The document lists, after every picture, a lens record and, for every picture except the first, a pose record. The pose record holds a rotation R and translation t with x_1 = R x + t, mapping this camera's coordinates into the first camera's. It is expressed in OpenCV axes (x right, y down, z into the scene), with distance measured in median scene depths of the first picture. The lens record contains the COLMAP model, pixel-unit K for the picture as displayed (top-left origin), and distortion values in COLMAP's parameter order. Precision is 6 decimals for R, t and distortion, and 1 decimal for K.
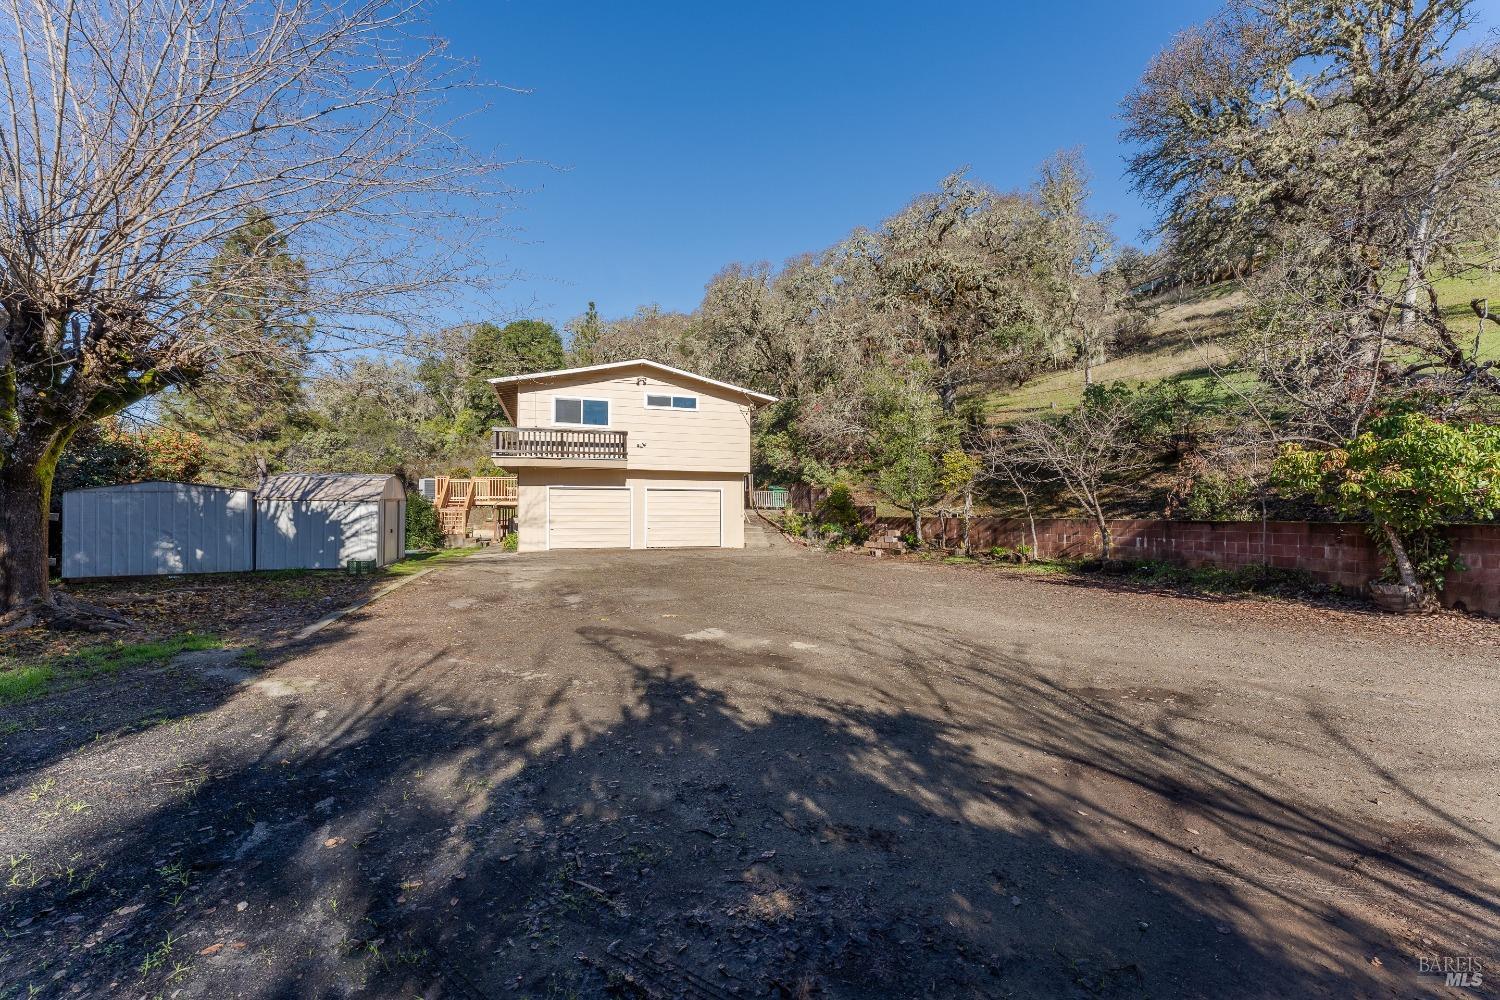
lens RADIAL K [[610.9, 0, 750.5], [0, 610.9, 500.7], [0, 0, 1]] dist [0.003909, 0.000822]
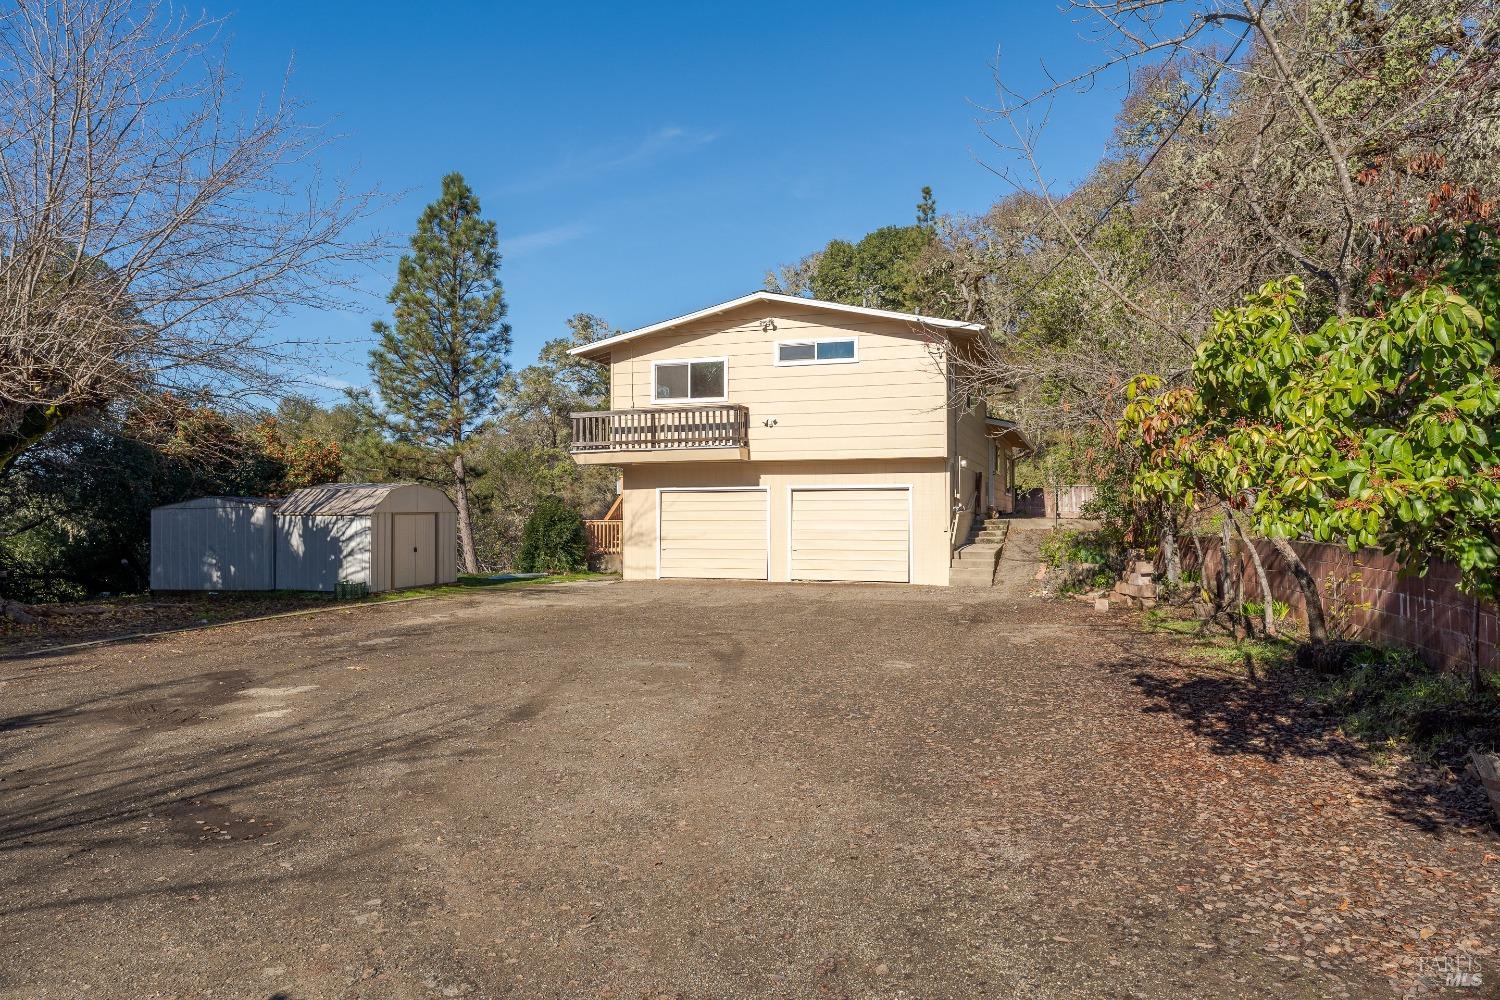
lens RADIAL K [[1009.0, 0, 752.2], [0, 1009.0, 505.2], [0, 0, 1]] dist [0.006849, 0.000376]
pose [[0.802747, -0.010846, -0.596222, 0.467704], [0.014692, 0.999891, 0.001592, -0.005108], [0.596139, -0.010038, 0.802818, 0.125614]]
